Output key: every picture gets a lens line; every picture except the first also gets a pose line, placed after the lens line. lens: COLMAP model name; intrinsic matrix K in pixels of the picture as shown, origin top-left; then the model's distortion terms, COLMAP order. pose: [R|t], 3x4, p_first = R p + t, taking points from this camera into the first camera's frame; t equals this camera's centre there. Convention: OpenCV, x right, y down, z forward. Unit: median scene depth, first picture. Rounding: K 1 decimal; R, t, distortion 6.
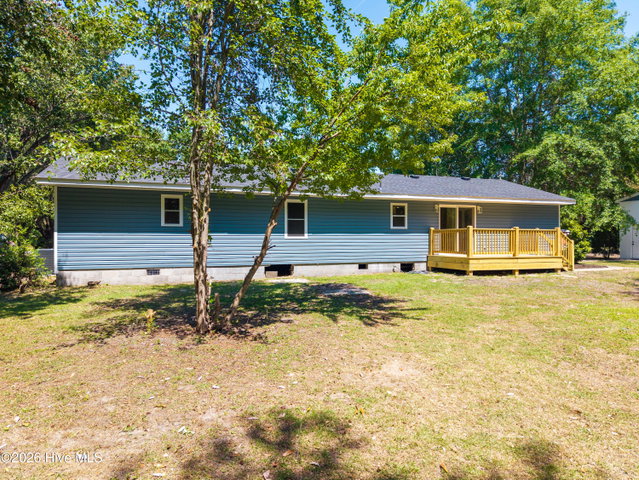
lens RADIAL K [[428.3, 0, 320.1], [0, 428.3, 238.3], [0, 0, 1]] dist [0.051324, -0.045460]
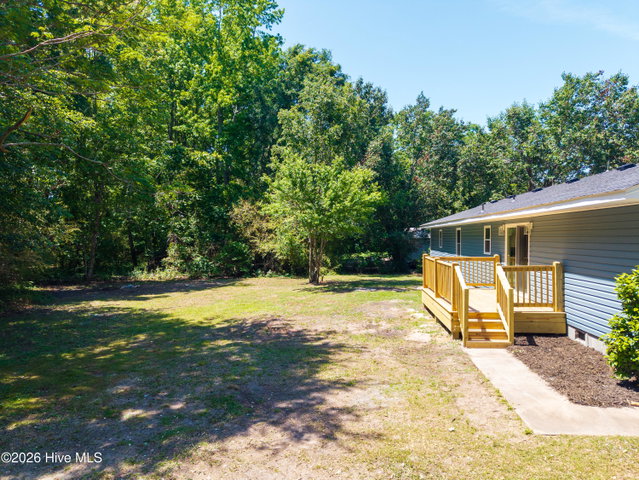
lens RADIAL K [[428.3, 0, 320.1], [0, 428.3, 238.3], [0, 0, 1]] dist [0.051324, -0.045460]
pose [[-0.429592, 0.007014, -0.902996, 1.213909], [0.012240, 0.999923, 0.001944, -0.065305], [0.902940, -0.010217, -0.429645, 1.133231]]
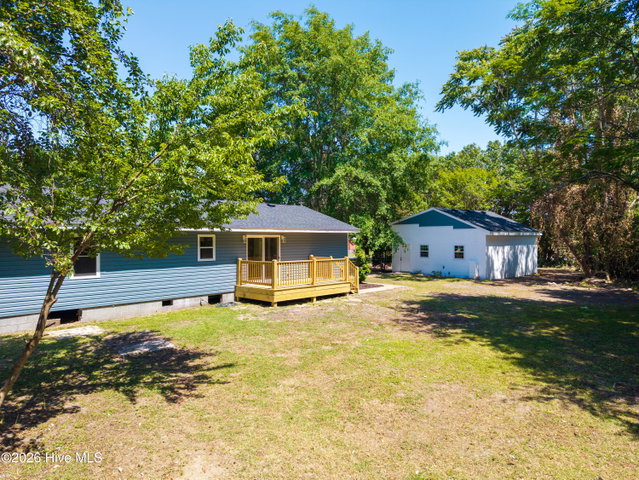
lens RADIAL K [[428.3, 0, 320.1], [0, 428.3, 238.3], [0, 0, 1]] dist [0.051324, -0.045460]
pose [[0.906324, -0.002212, 0.422578, 0.003870], [0.004133, 0.999985, -0.003630, -0.073078], [-0.422563, 0.005037, 0.906320, -0.002439]]
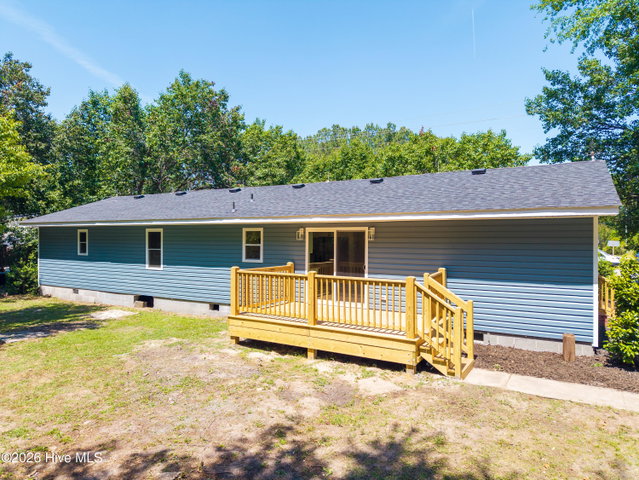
lens RADIAL K [[428.3, 0, 320.1], [0, 428.3, 238.3], [0, 0, 1]] dist [0.051324, -0.045460]
pose [[0.632037, 0.007380, -0.774903, 0.887569], [0.000136, 0.999954, 0.009635, -0.075511], [0.774938, -0.006195, 0.632007, 0.654198]]
